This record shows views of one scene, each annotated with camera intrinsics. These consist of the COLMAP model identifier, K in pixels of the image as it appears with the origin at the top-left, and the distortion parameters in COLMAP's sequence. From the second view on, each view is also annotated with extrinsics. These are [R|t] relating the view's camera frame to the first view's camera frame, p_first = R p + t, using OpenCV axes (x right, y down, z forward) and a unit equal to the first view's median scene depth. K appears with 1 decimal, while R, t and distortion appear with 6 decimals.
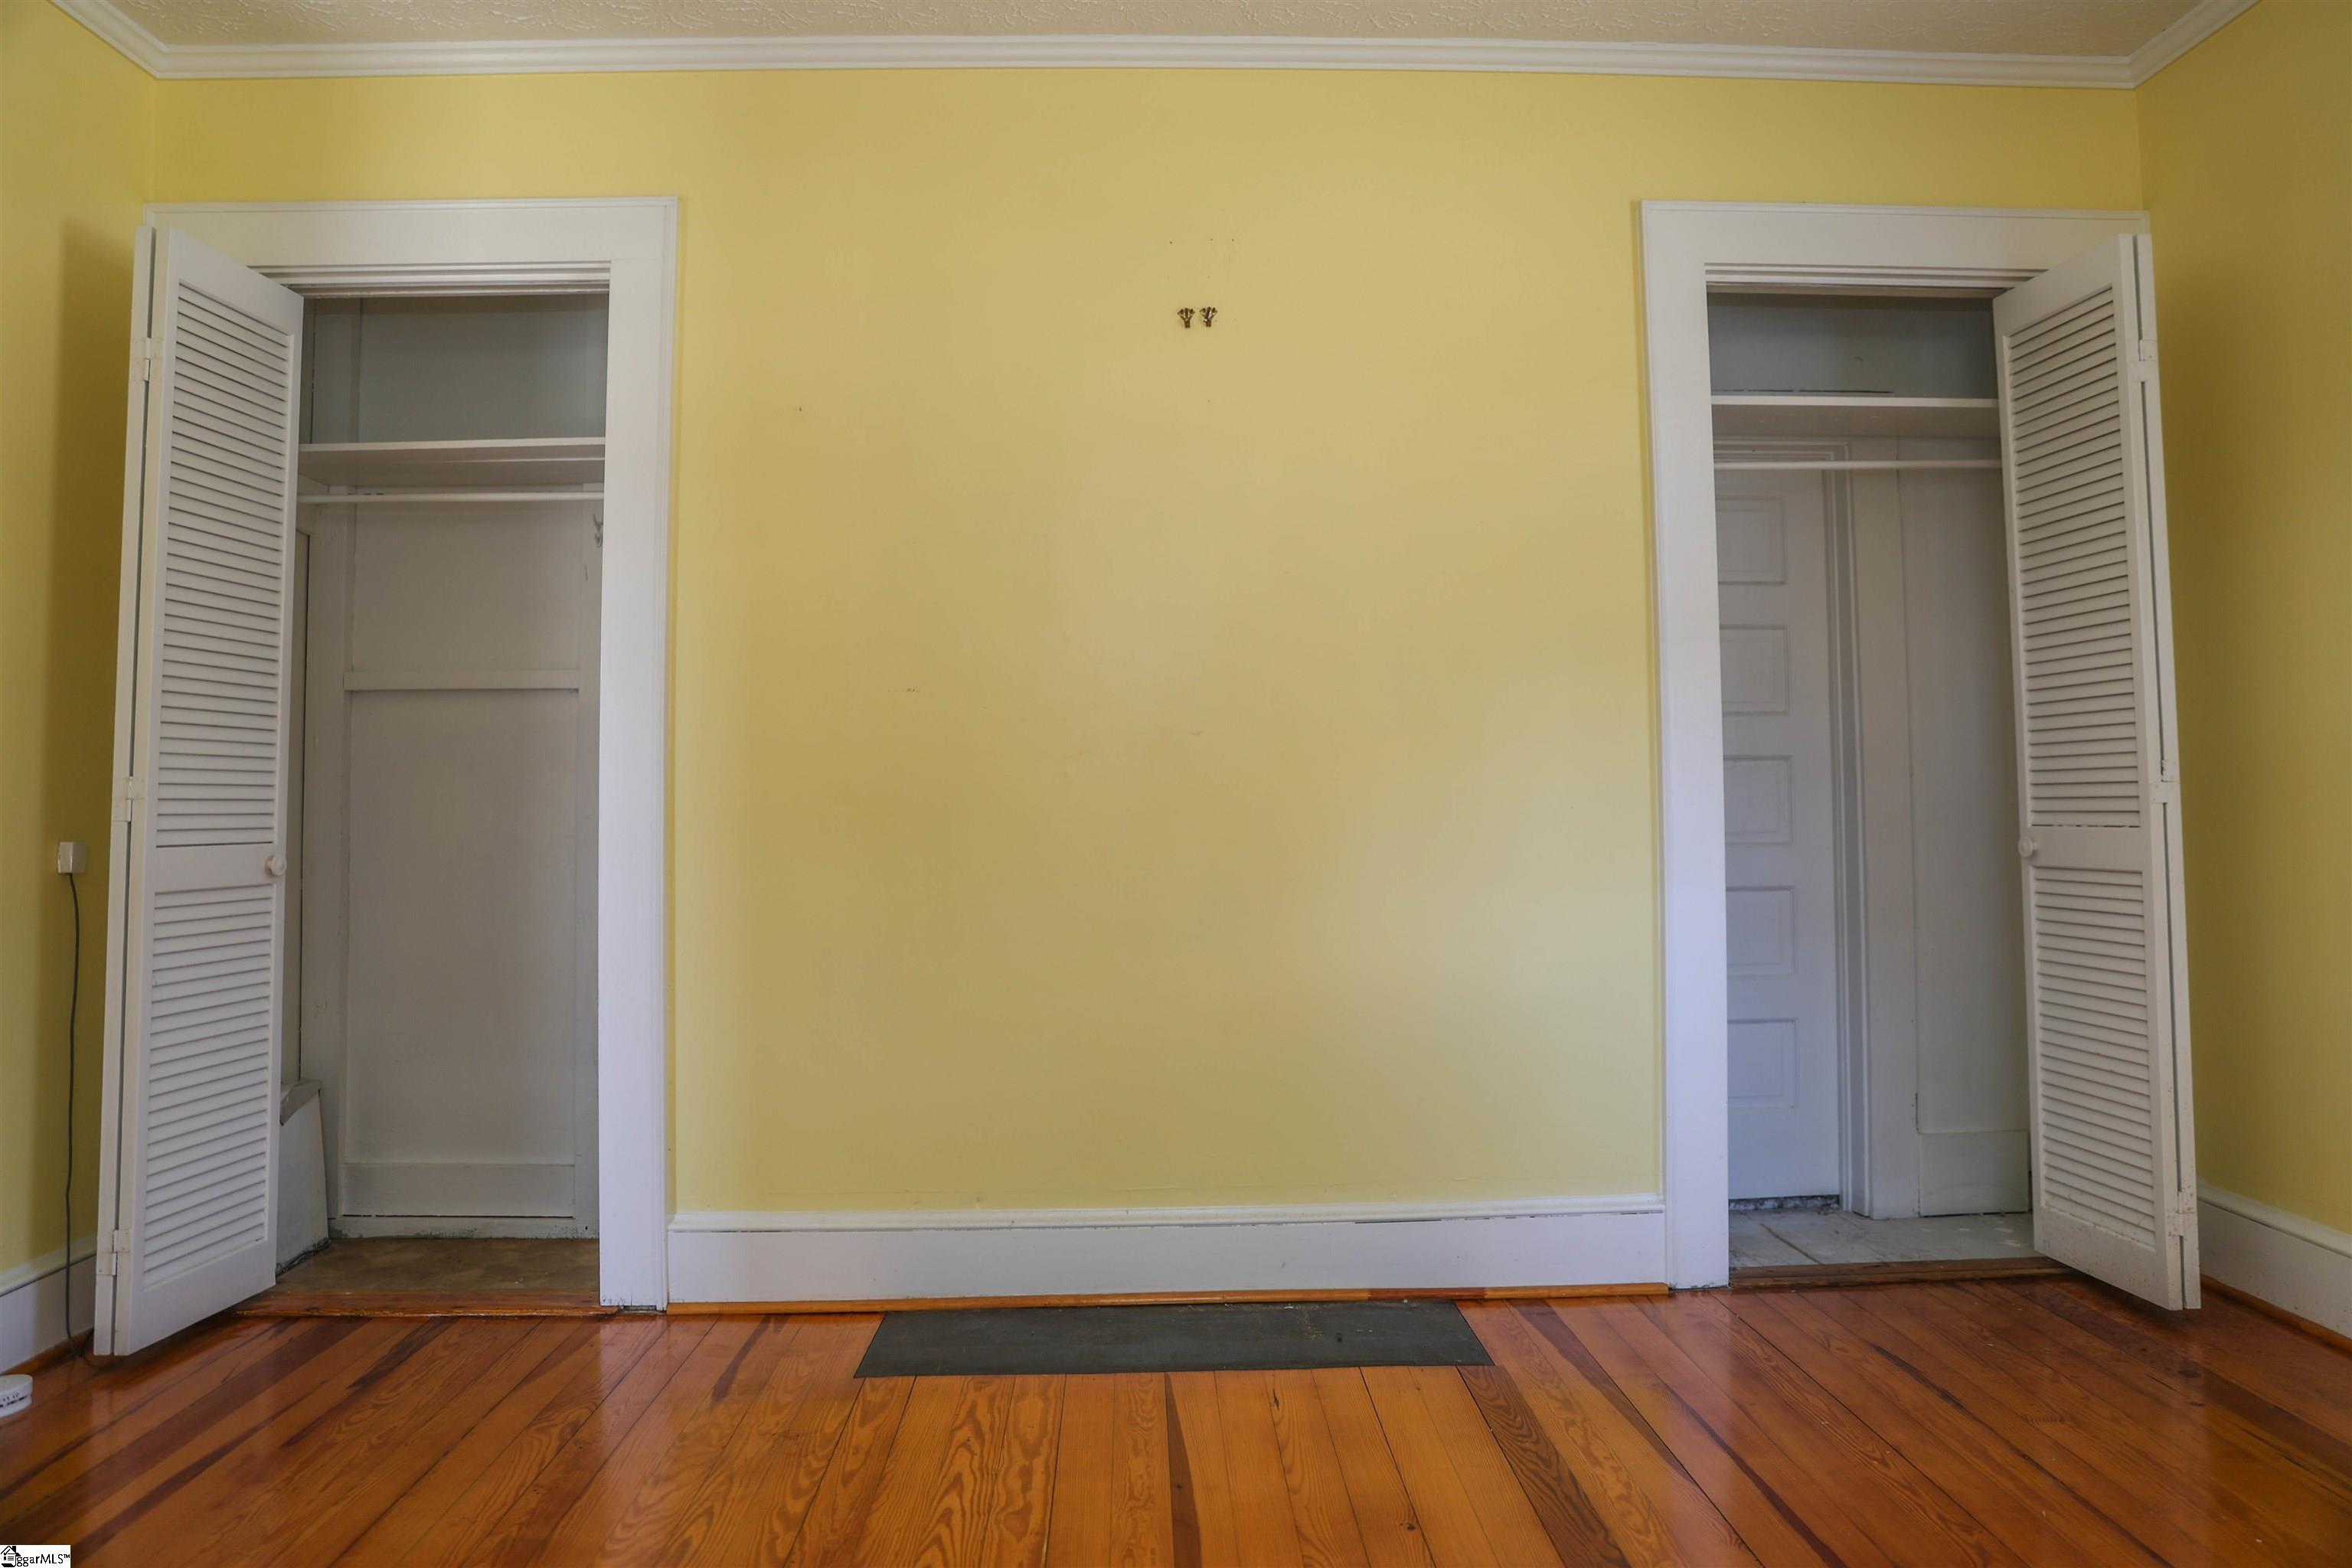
lens RADIAL K [[1607.0, 0, 1182.8], [0, 1607.0, 718.6], [0, 0, 1]] dist [-0.106735, 0.090337]
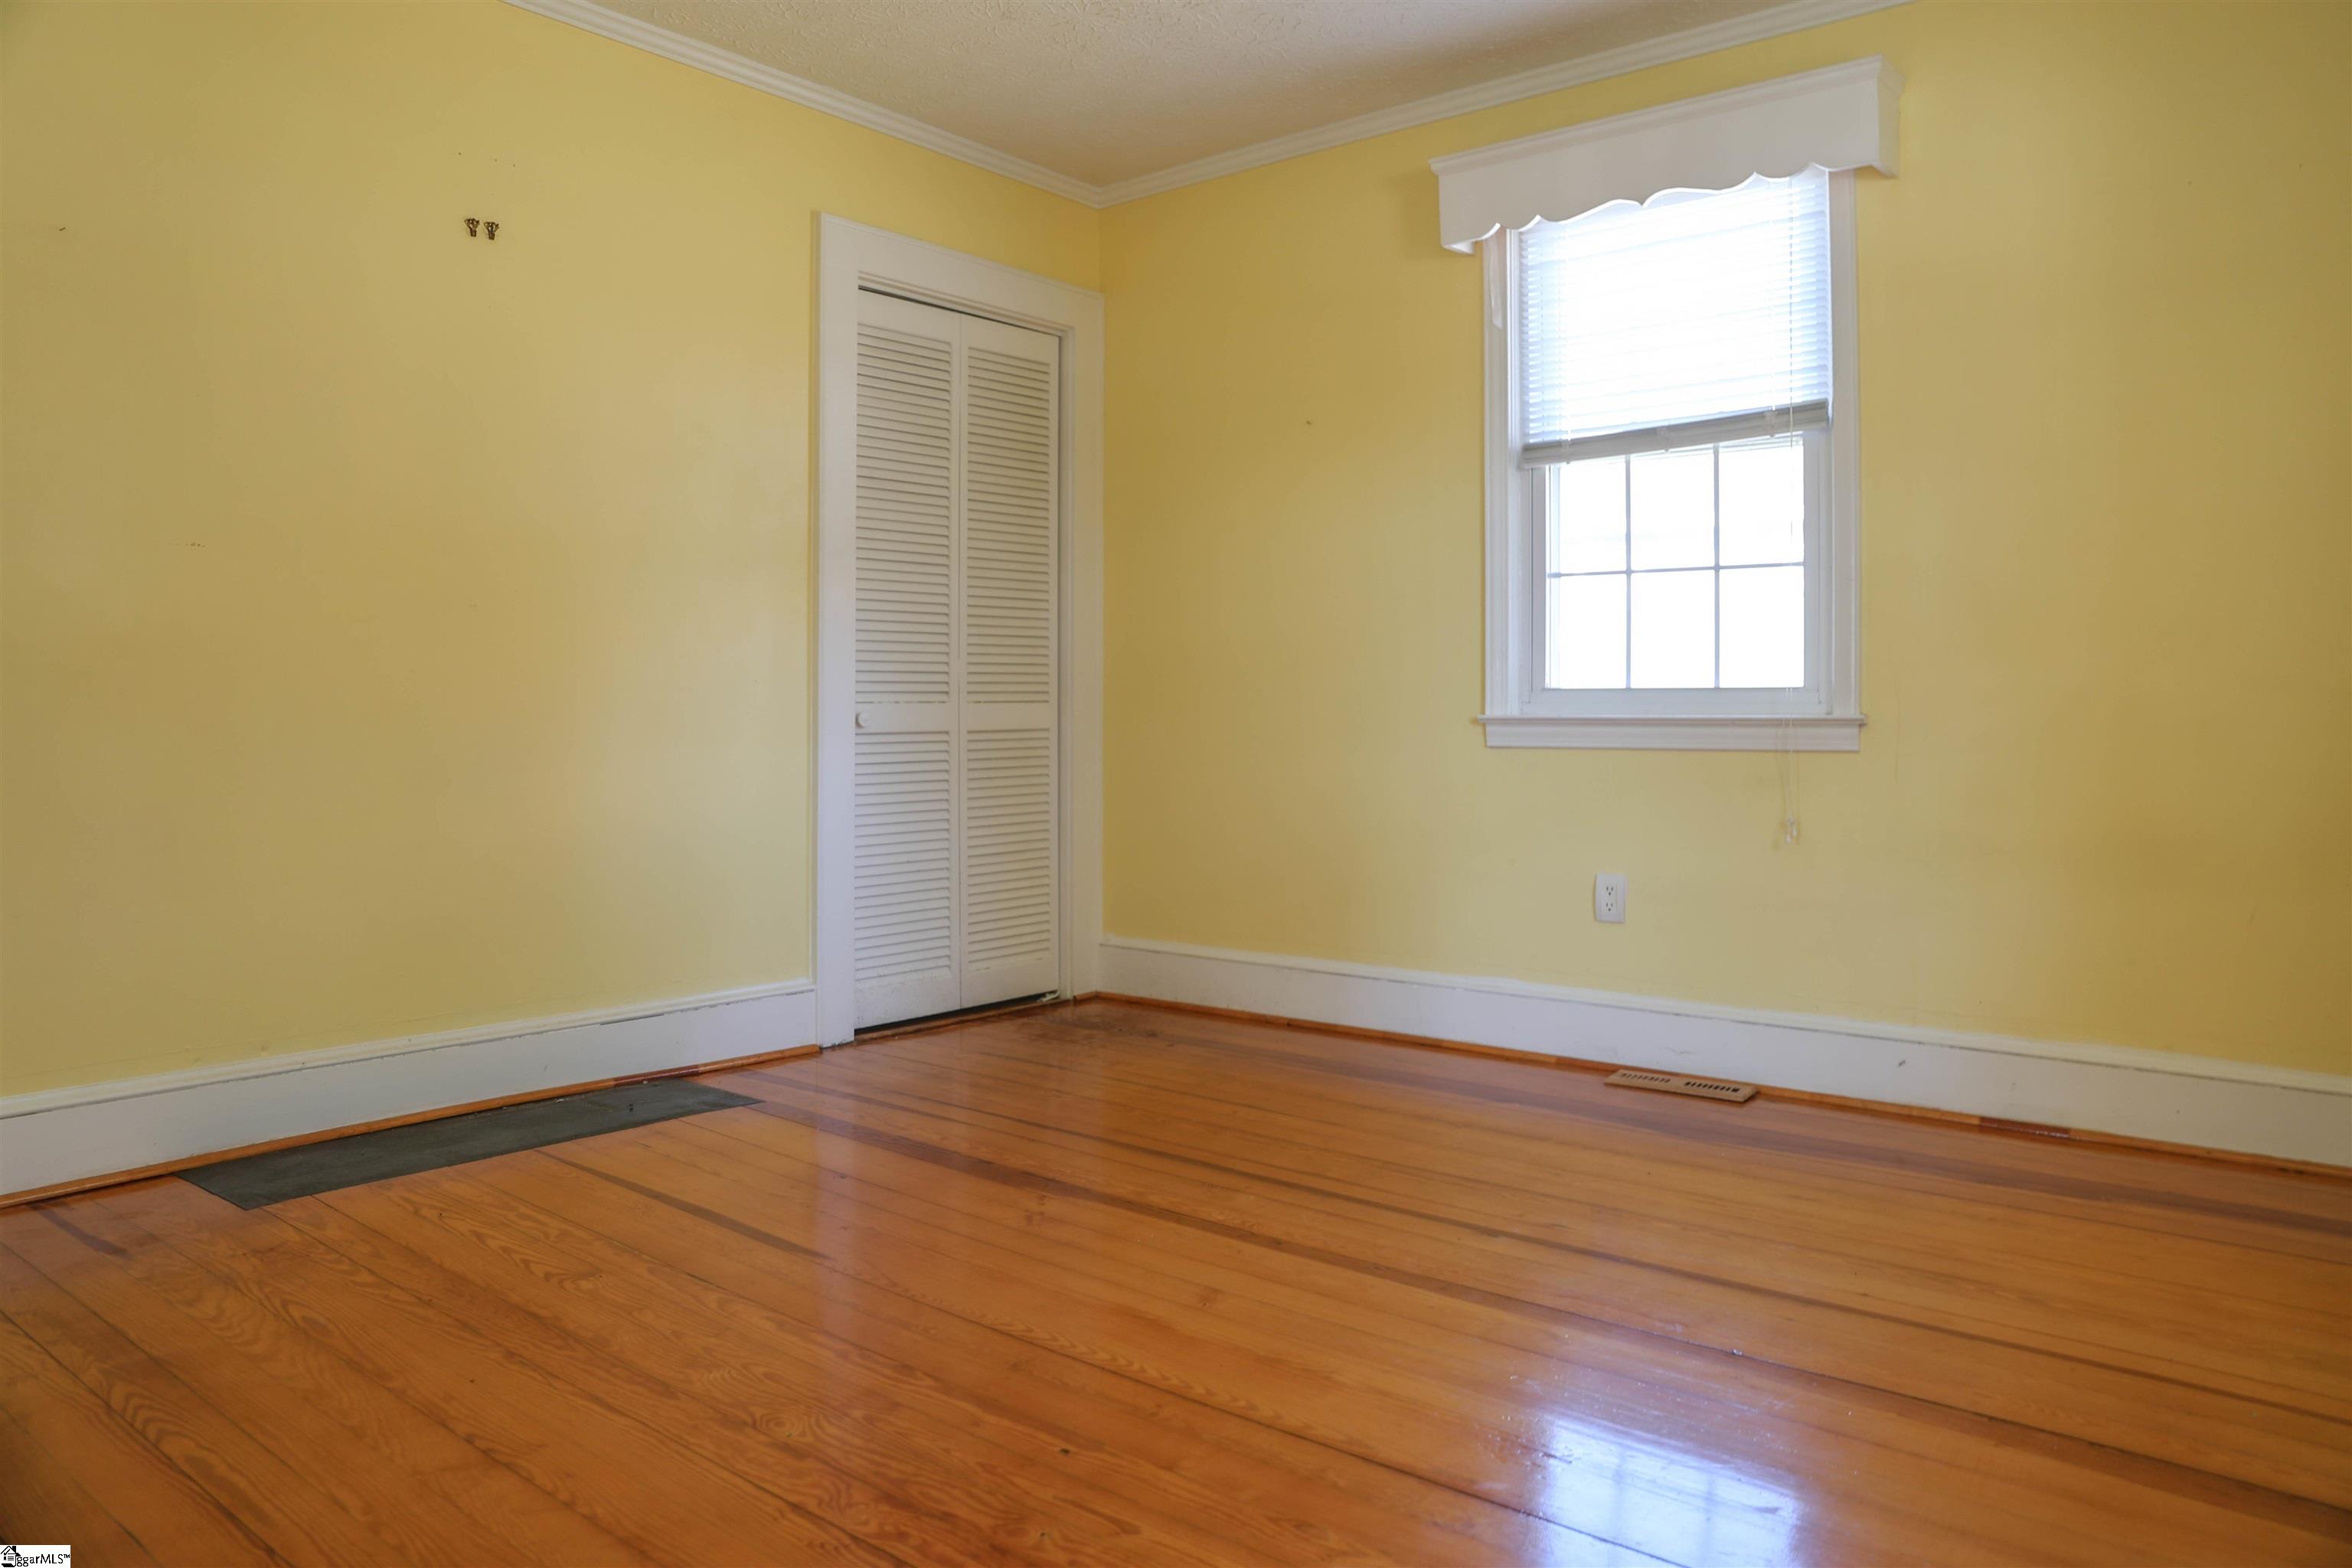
lens RADIAL K [[1607.0, 0, 1182.8], [0, 1607.0, 718.6], [0, 0, 1]] dist [-0.106735, 0.090337]
pose [[0.668591, 0.007251, 0.743595, -0.504586], [-0.041779, 0.998739, 0.027825, 0.038816], [-0.742456, -0.049670, 0.668051, -0.108031]]
